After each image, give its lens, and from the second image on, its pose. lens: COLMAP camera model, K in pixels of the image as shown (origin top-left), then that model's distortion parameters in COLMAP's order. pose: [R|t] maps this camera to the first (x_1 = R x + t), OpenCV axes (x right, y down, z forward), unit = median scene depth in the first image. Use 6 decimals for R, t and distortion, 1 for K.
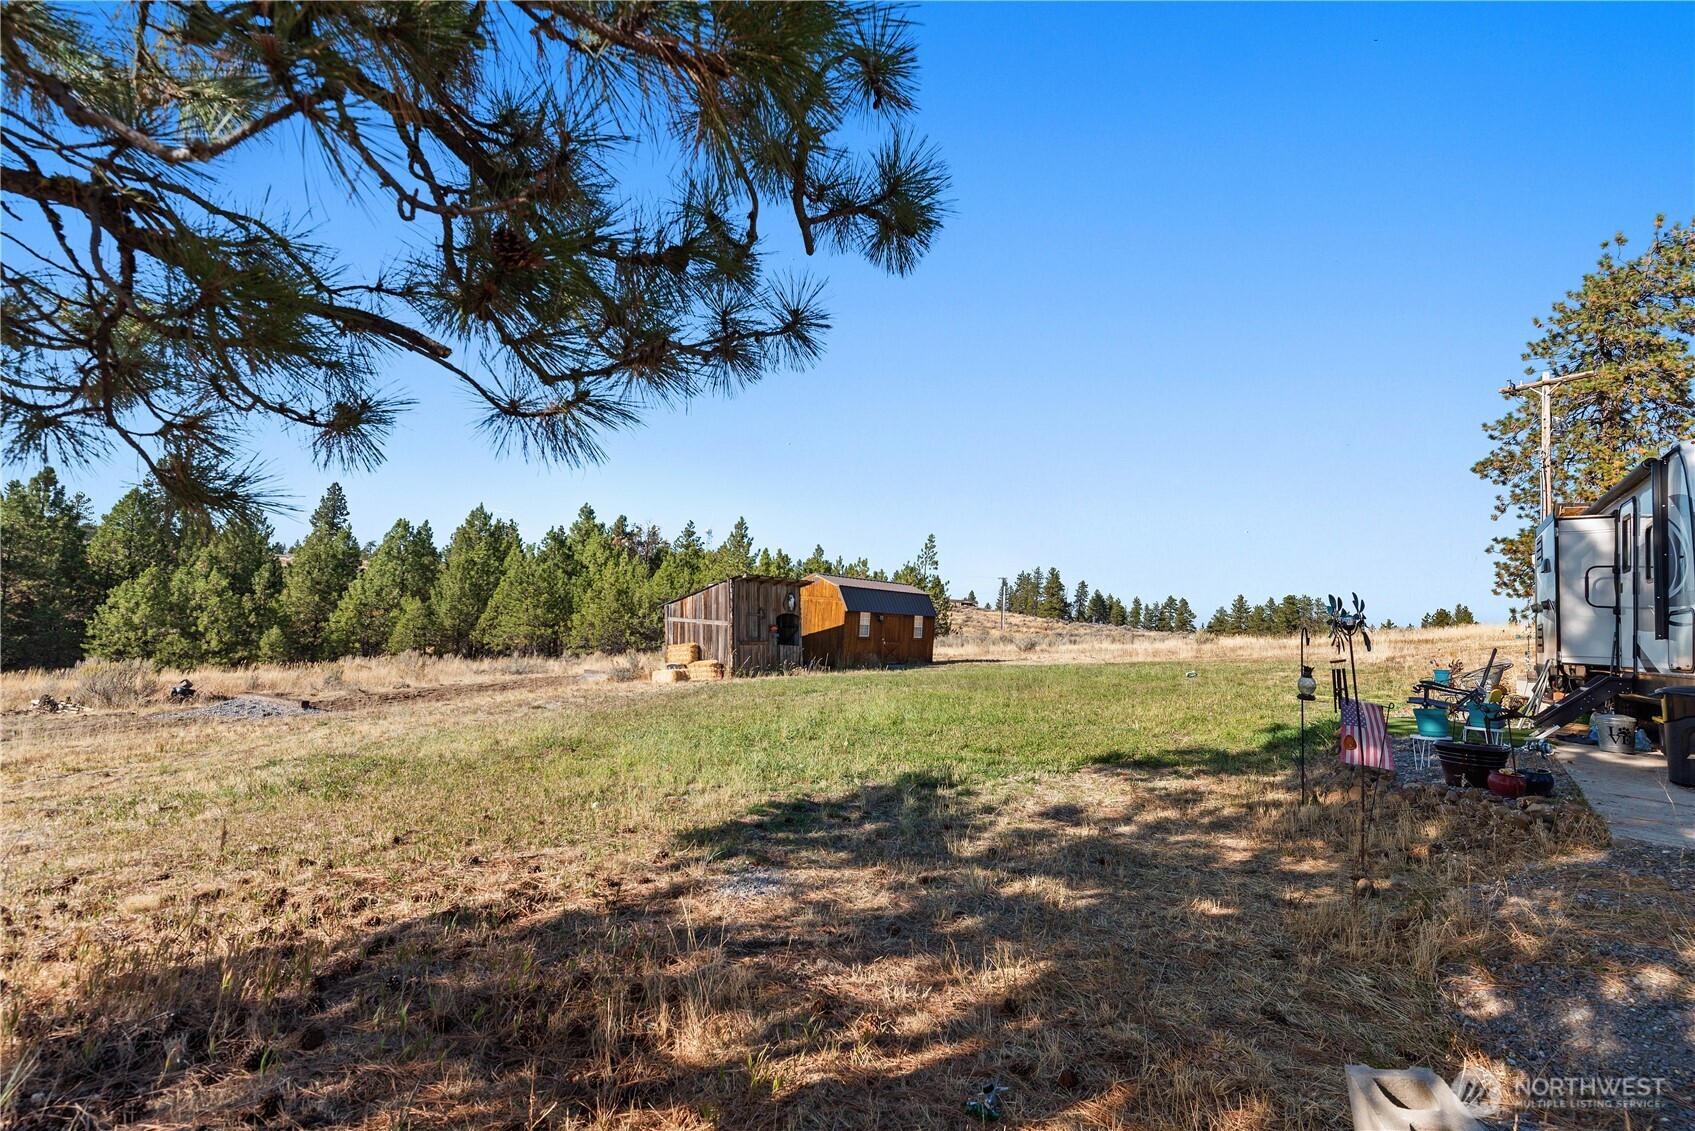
lens RADIAL K [[747.4, 0, 846.6], [0, 747.4, 567.0], [0, 0, 1]] dist [0.010044, -0.000256]
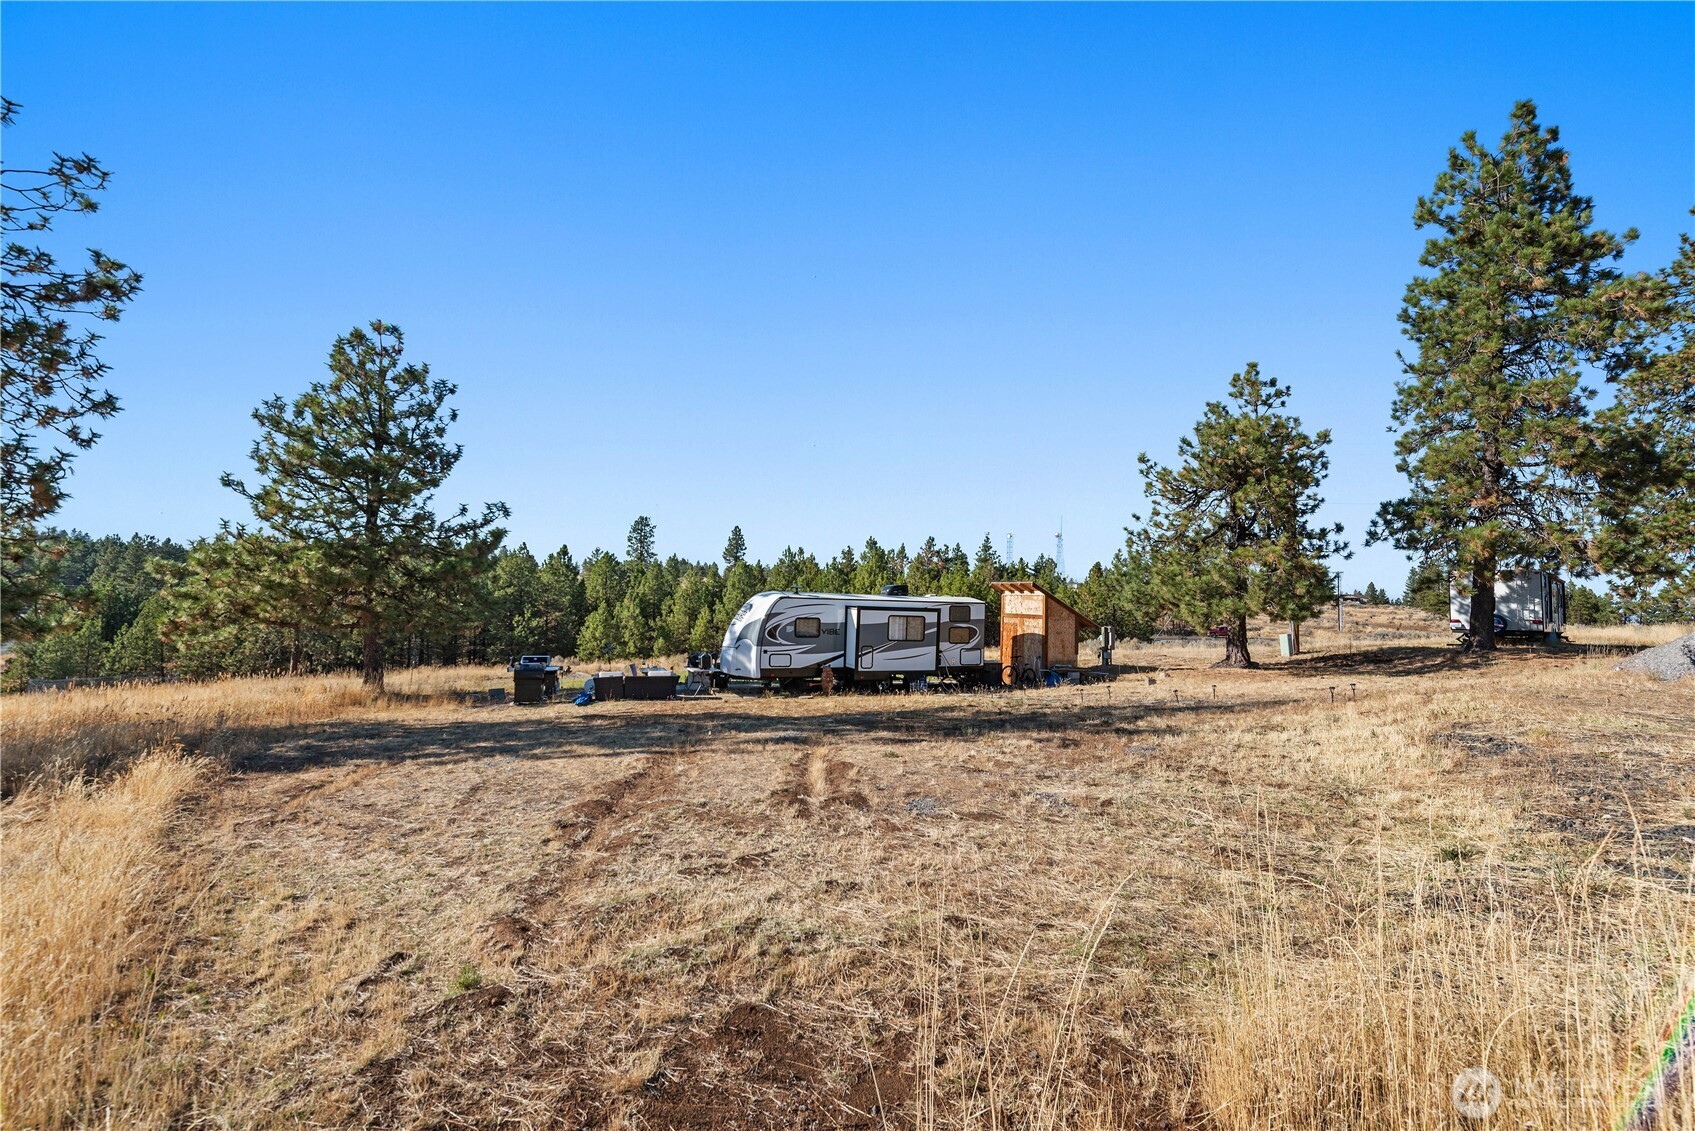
lens RADIAL K [[762.5, 0, 859.1], [0, 762.5, 567.3], [0, 0, 1]] dist [-0.004606, -0.000403]
pose [[0.882616, -0.053836, -0.467002, 0.341779], [0.052980, 0.998483, -0.014976, -0.022010], [0.467100, -0.011523, 0.884129, -0.213388]]
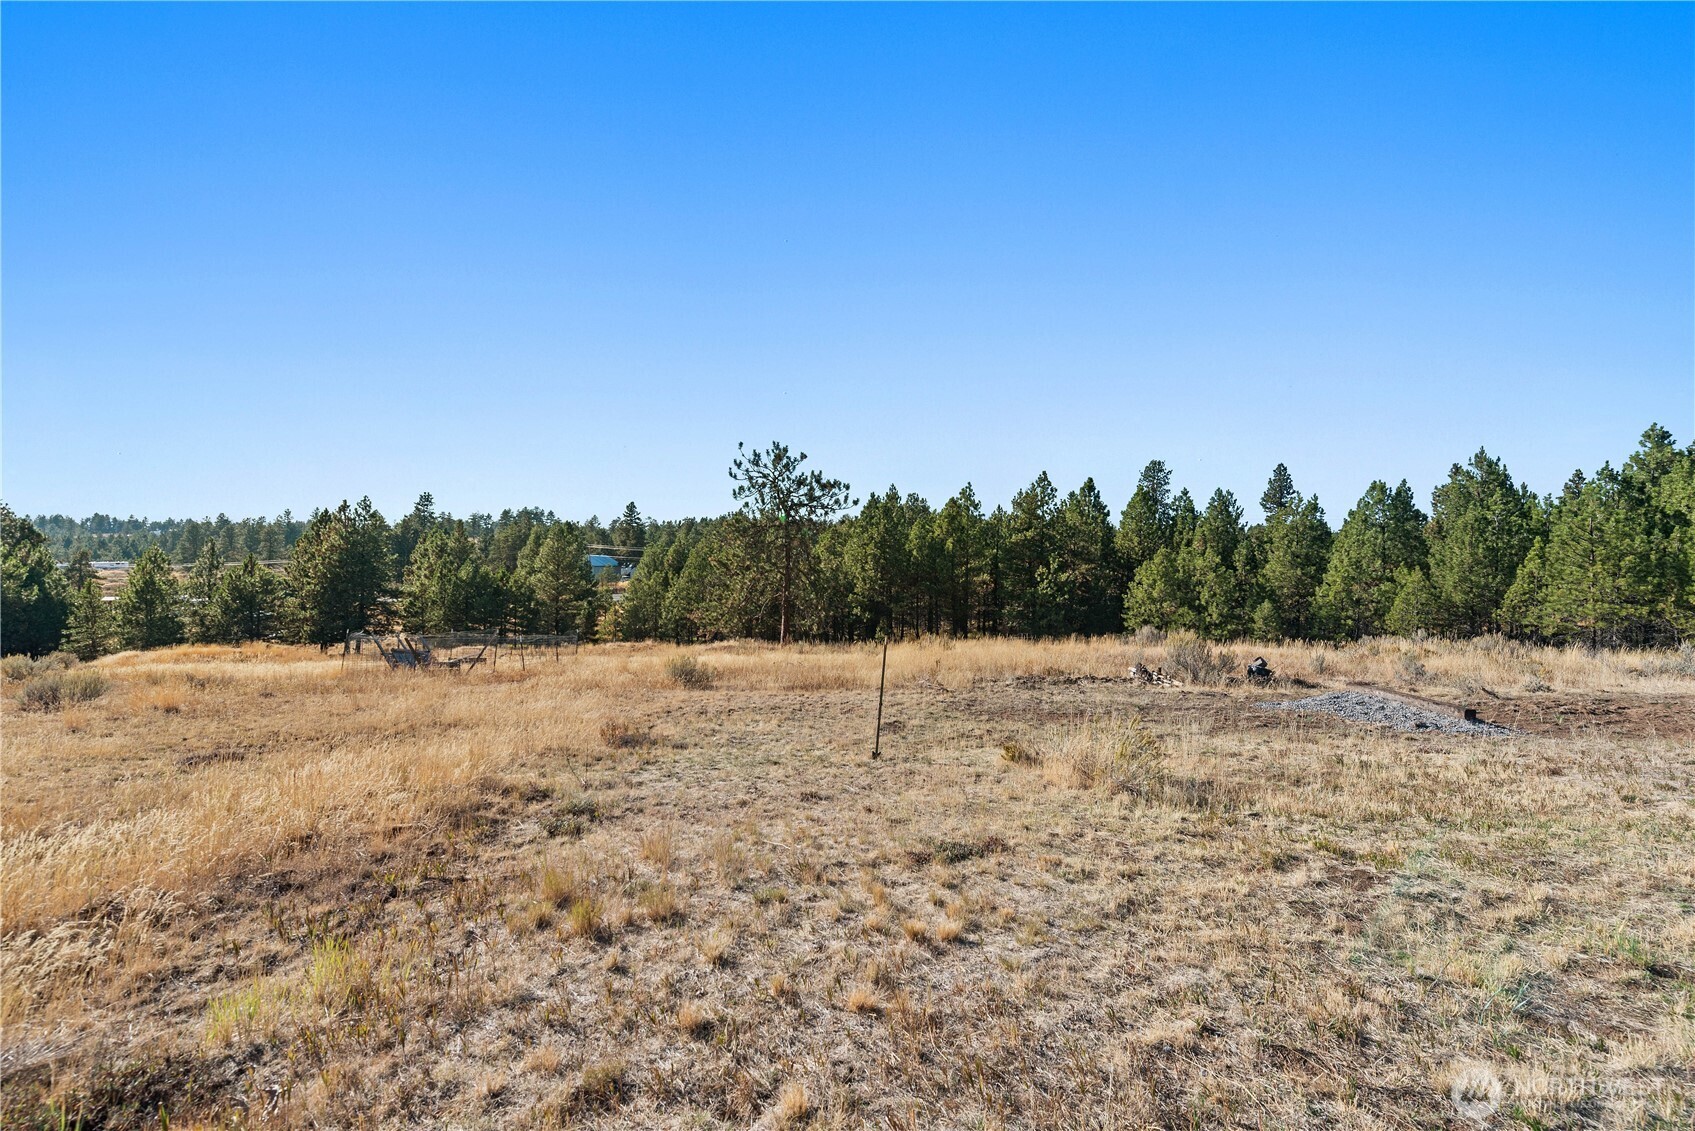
lens RADIAL K [[747.4, 0, 851.9], [0, 747.4, 561.1], [0, 0, 1]] dist [0.010044, -0.000256]
pose [[0.438136, -0.043636, -0.897849, -0.098578], [0.063173, 0.997846, -0.017669, 0.008823], [0.896686, -0.048978, 0.439949, 0.069880]]
